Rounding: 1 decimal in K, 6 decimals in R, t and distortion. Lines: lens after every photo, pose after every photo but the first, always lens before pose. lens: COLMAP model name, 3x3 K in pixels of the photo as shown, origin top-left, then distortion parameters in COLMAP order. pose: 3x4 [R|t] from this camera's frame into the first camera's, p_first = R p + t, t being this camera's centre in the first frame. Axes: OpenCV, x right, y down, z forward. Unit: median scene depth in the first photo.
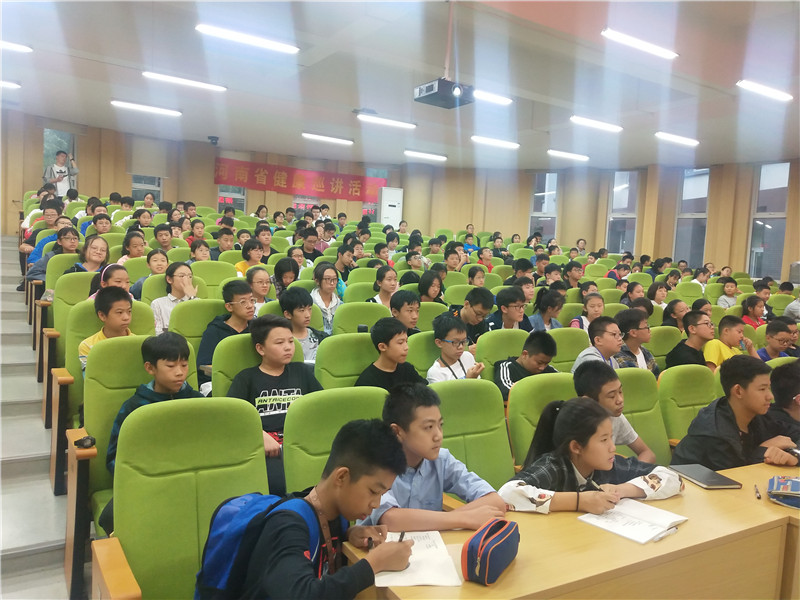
lens RADIAL K [[692.7, 0, 401.5], [0, 692.7, 300.2], [0, 0, 1]] dist [0.011074, 0.002132]
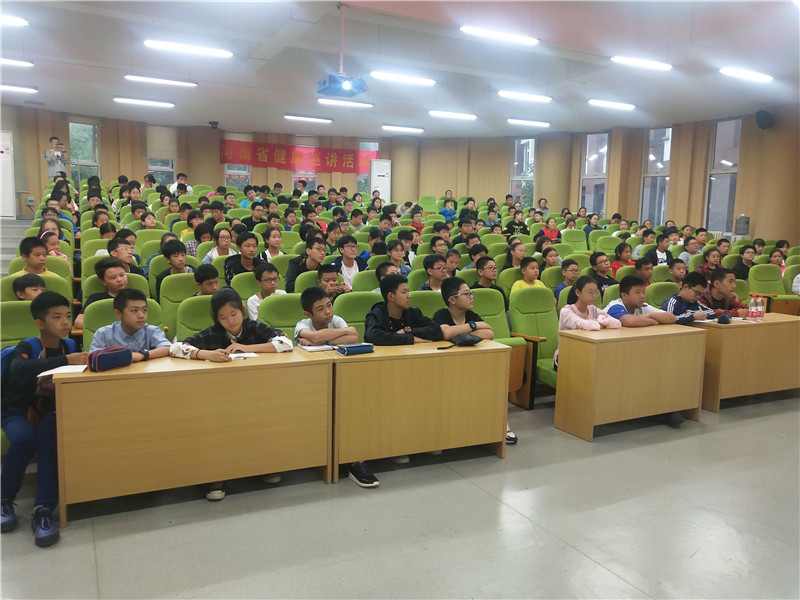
lens RADIAL K [[692.7, 0, 398.3], [0, 692.7, 301.3], [0, 0, 1]] dist [0.011074, 0.002132]
pose [[0.993458, -0.020647, -0.112317, 0.138961], [0.025849, 0.998650, 0.045053, 0.013902], [0.111236, -0.047661, 0.992651, -0.102283]]
